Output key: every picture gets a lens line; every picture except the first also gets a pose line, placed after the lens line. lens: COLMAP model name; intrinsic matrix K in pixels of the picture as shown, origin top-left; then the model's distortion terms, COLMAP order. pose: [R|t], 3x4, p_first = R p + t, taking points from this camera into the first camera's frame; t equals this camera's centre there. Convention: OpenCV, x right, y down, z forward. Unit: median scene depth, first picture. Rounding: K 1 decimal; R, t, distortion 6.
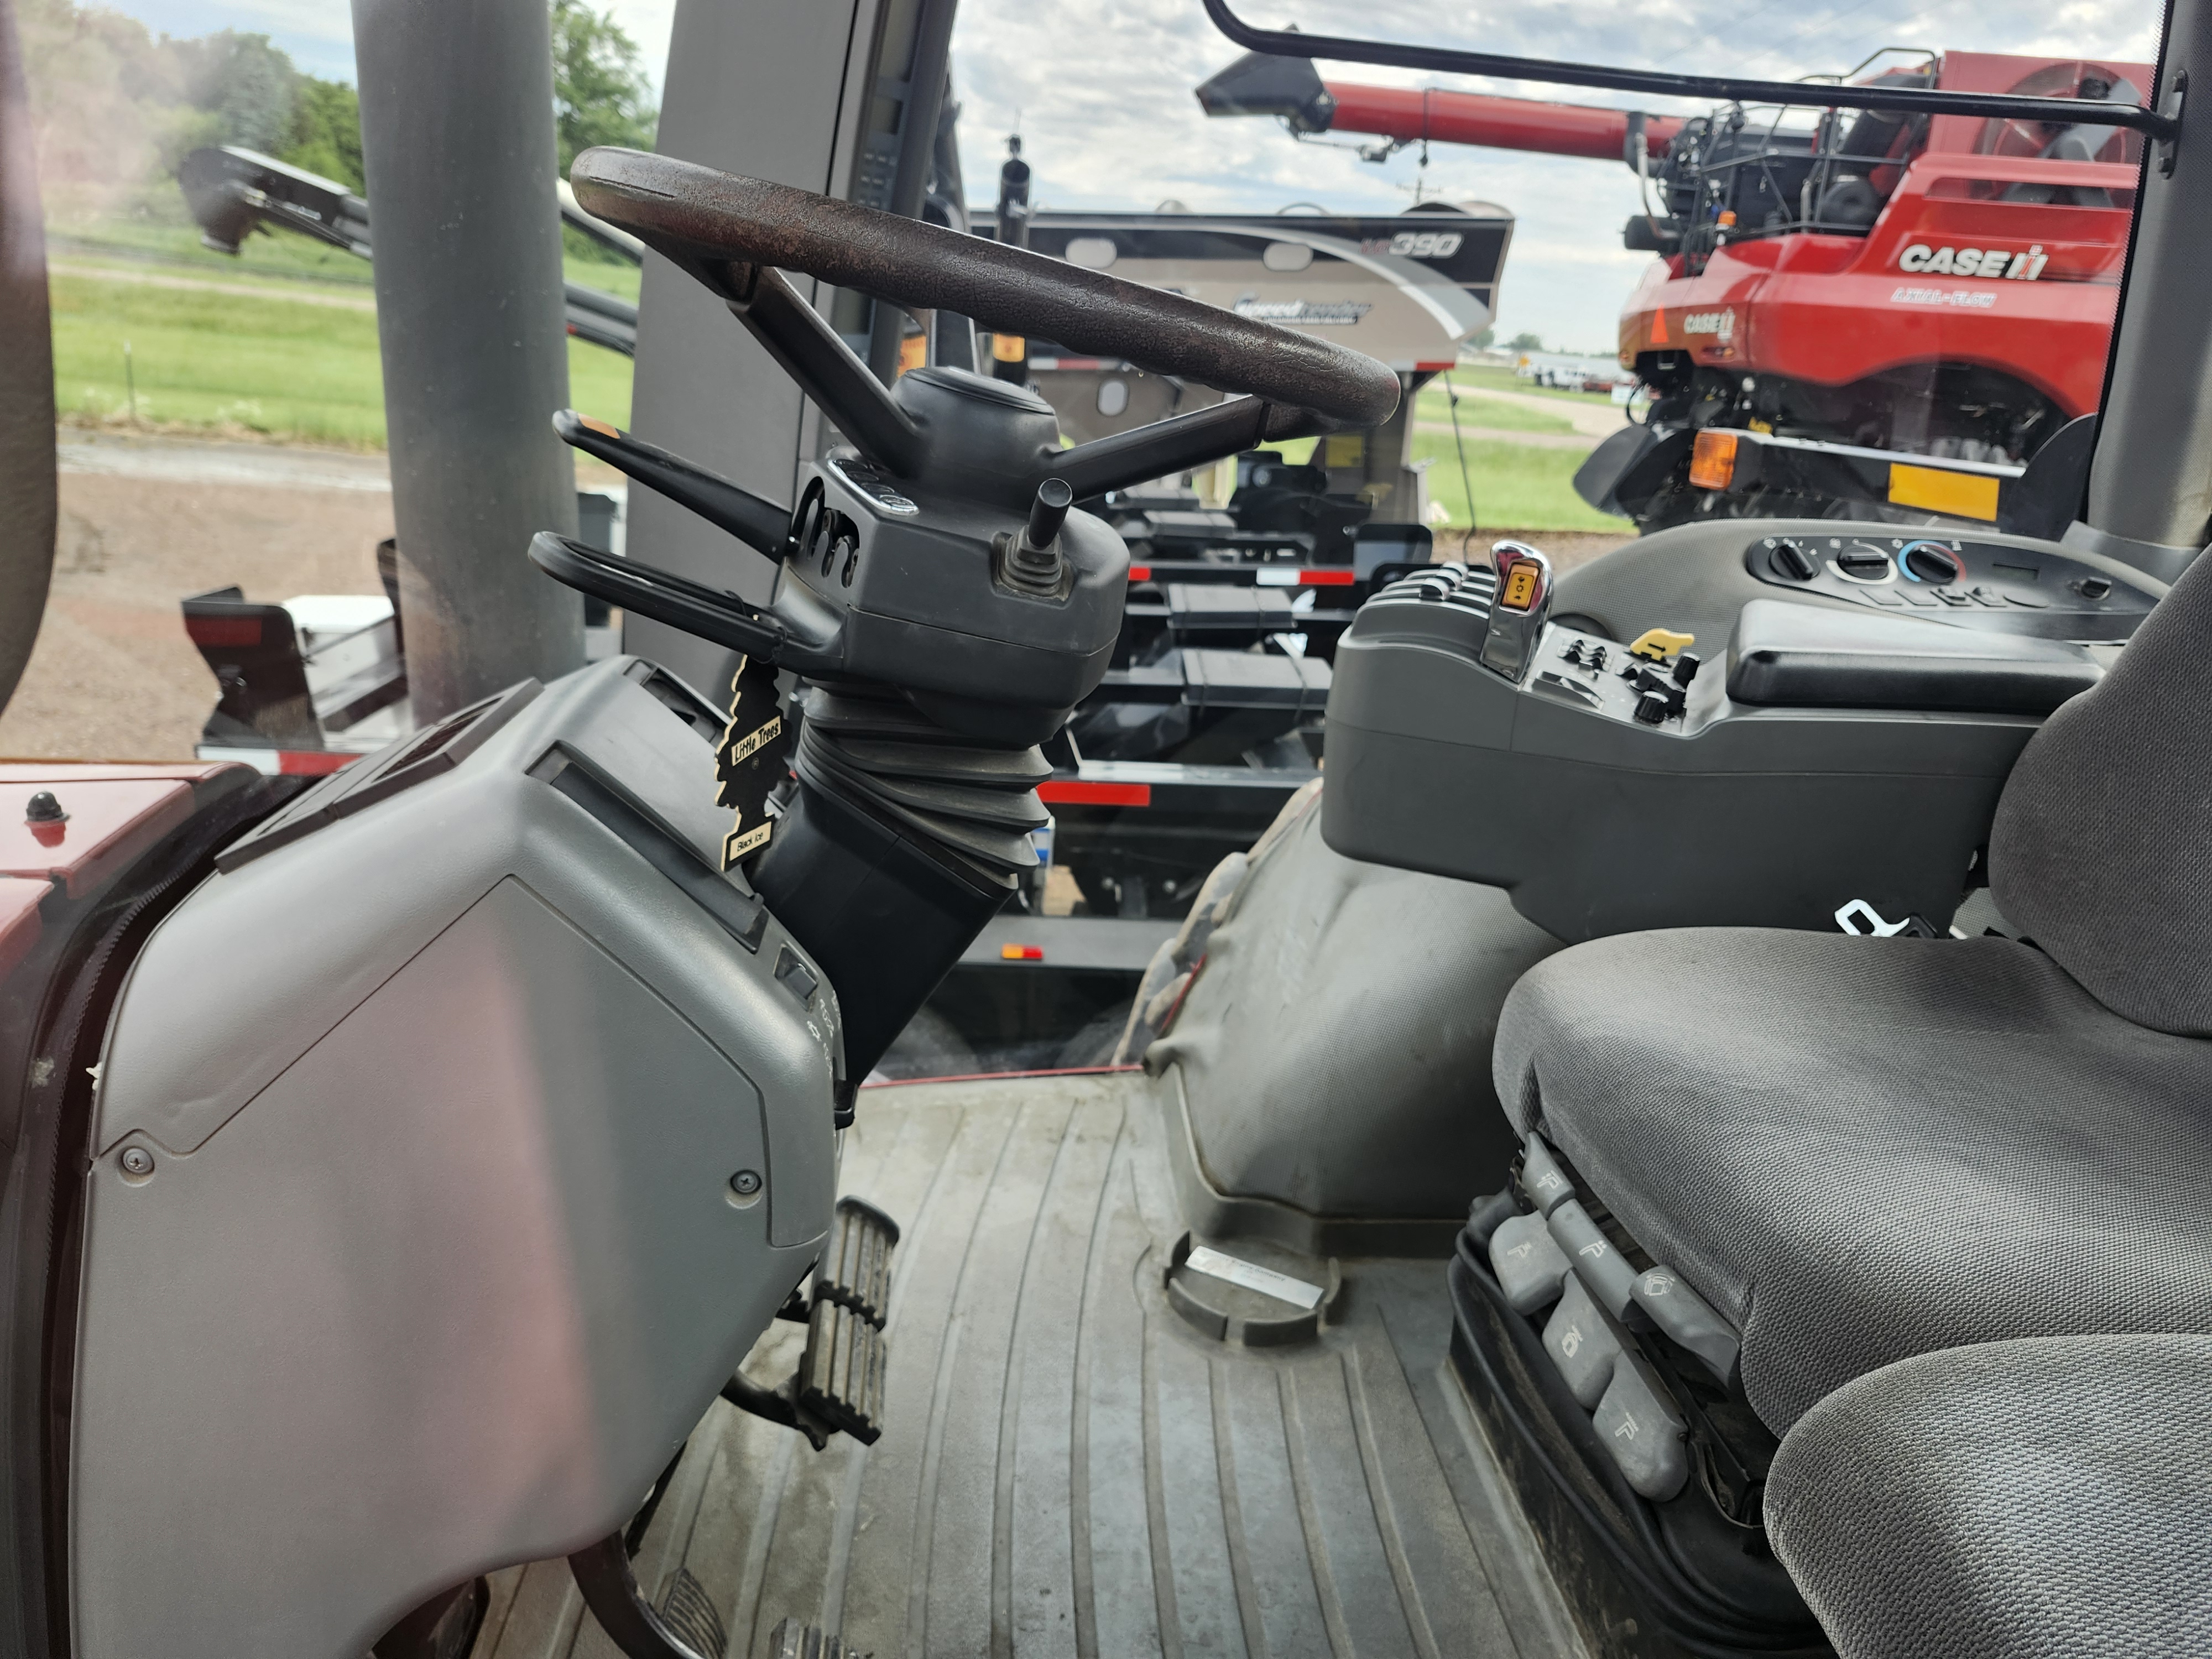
lens RADIAL K [[1656.1, 0, 1018.7], [0, 1656.1, 828.7], [0, 0, 1]] dist [0.144751, -0.186735]
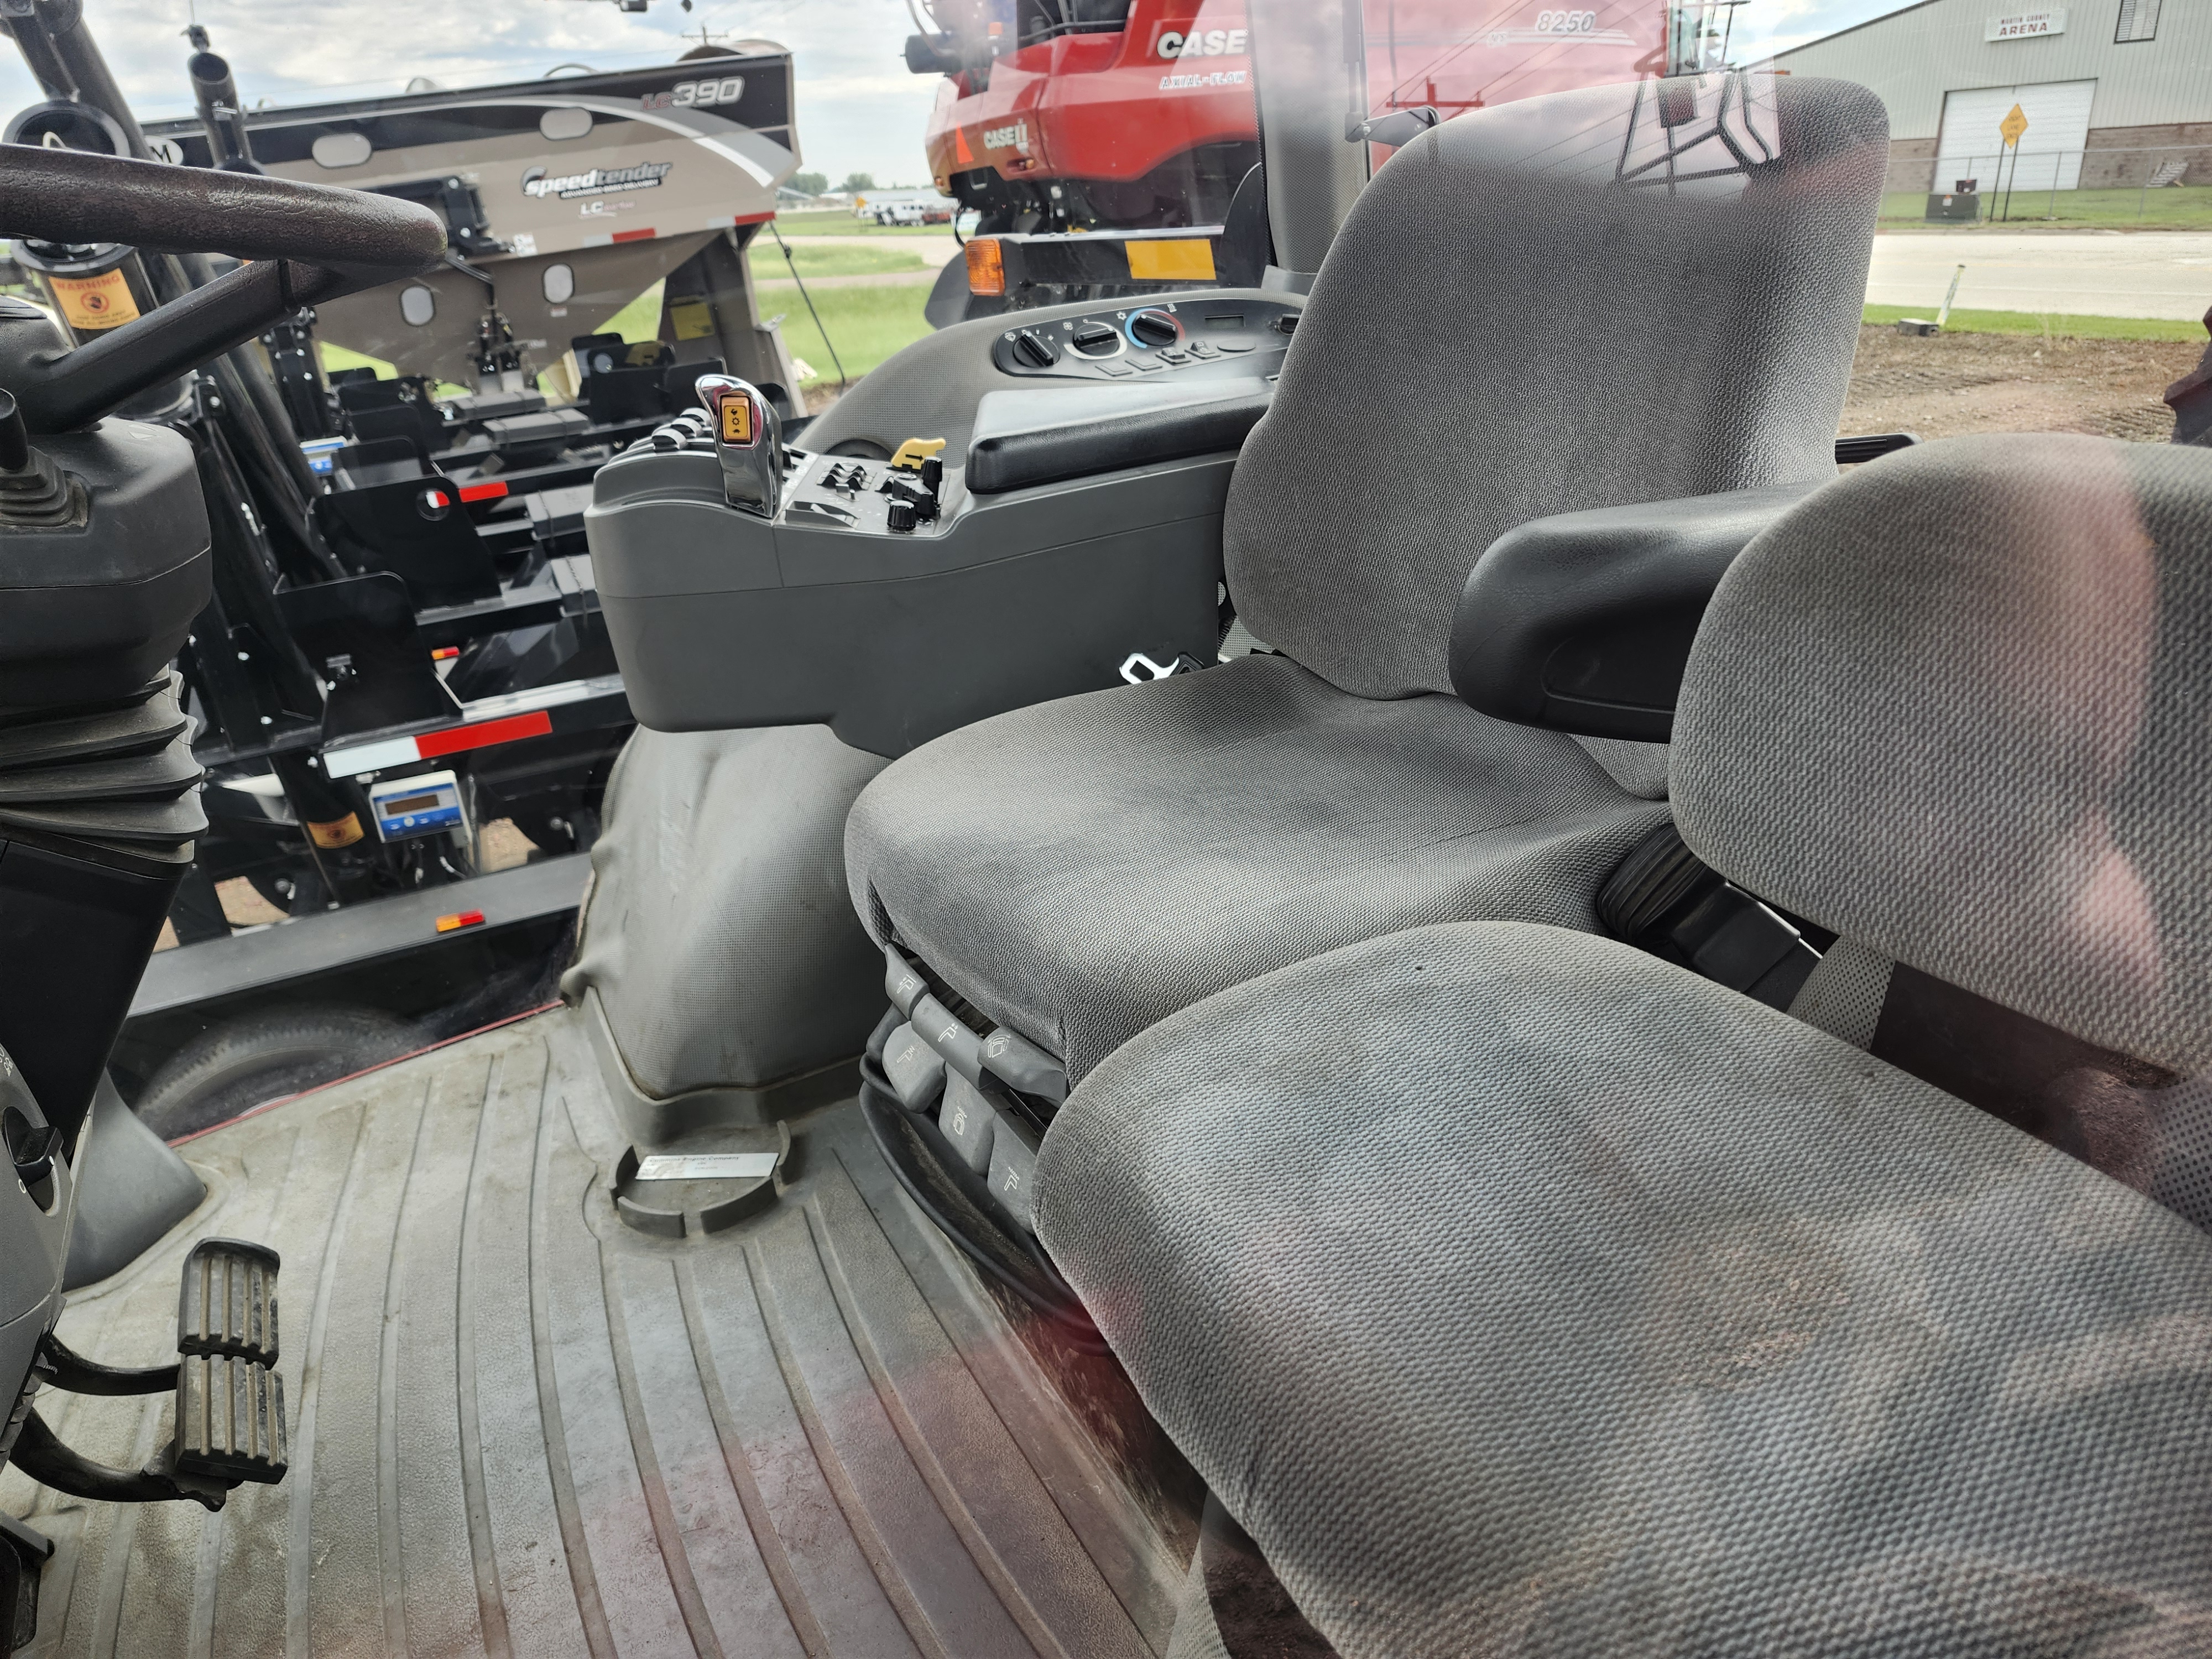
lens RADIAL K [[1655.9, 0, 1105.2], [0, 1655.9, 864.0], [0, 0, 1]] dist [0.153374, -0.227097]
pose [[0.912536, -0.279704, 0.298402, 0.109657], [0.252573, 0.959240, 0.126746, 0.029543], [-0.321691, -0.040292, 0.945987, -0.008076]]
